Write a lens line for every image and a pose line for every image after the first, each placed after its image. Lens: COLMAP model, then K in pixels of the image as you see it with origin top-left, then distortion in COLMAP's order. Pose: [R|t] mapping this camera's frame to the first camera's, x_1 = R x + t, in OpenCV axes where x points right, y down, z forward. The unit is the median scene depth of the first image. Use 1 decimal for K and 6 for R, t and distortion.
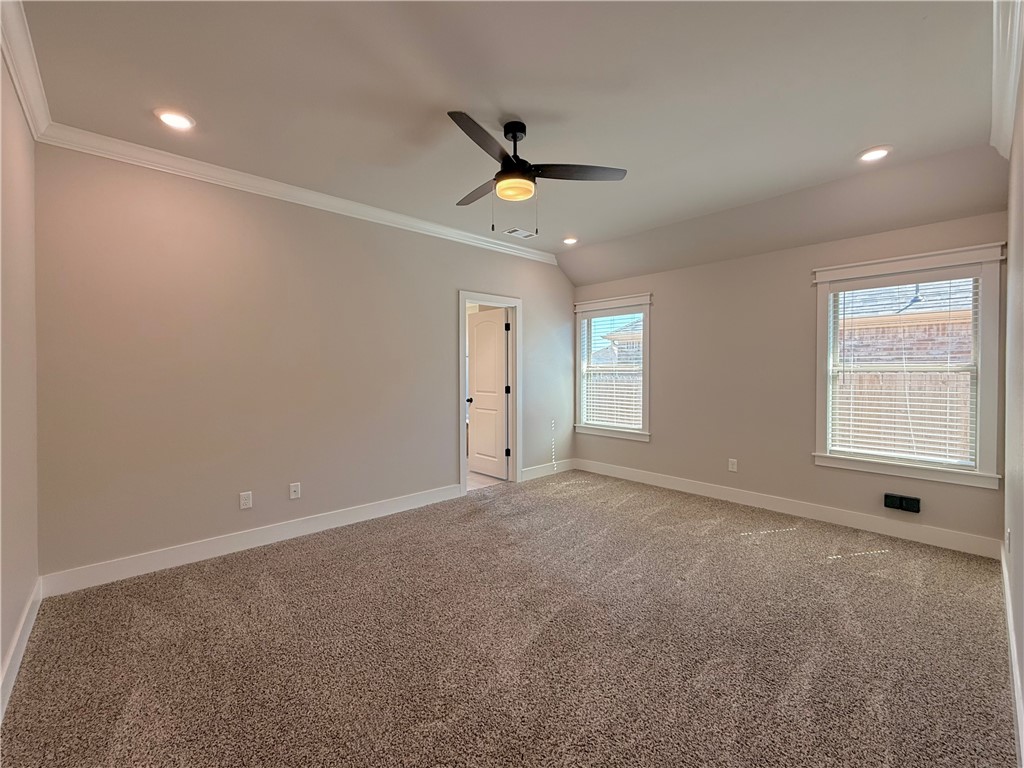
lens RADIAL K [[430.0, 0, 508.9], [0, 430.0, 366.9], [0, 0, 1]] dist [0.000697, -0.000034]
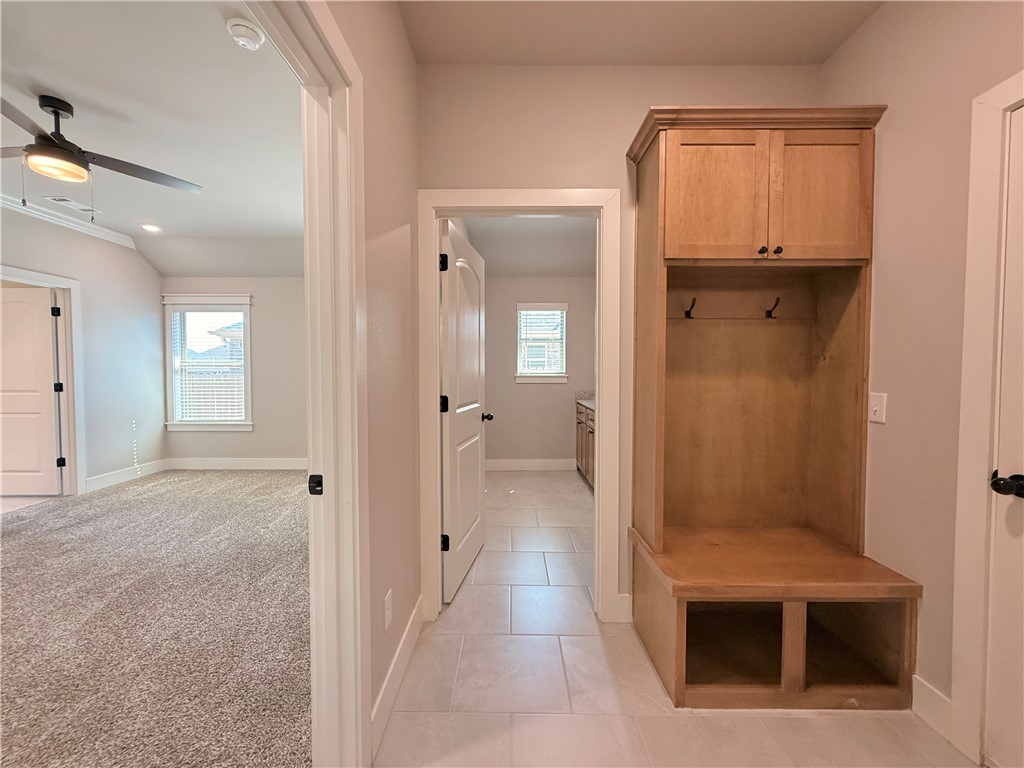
lens RADIAL K [[412.7, 0, 507.7], [0, 412.7, 381.1], [0, 0, 1]] dist [0.006506, -0.000192]
pose [[0.685904, -0.020446, 0.727404, 0.010519], [-0.003031, 0.999516, 0.030953, 0.016210], [-0.727685, -0.023436, 0.685511, -0.239888]]
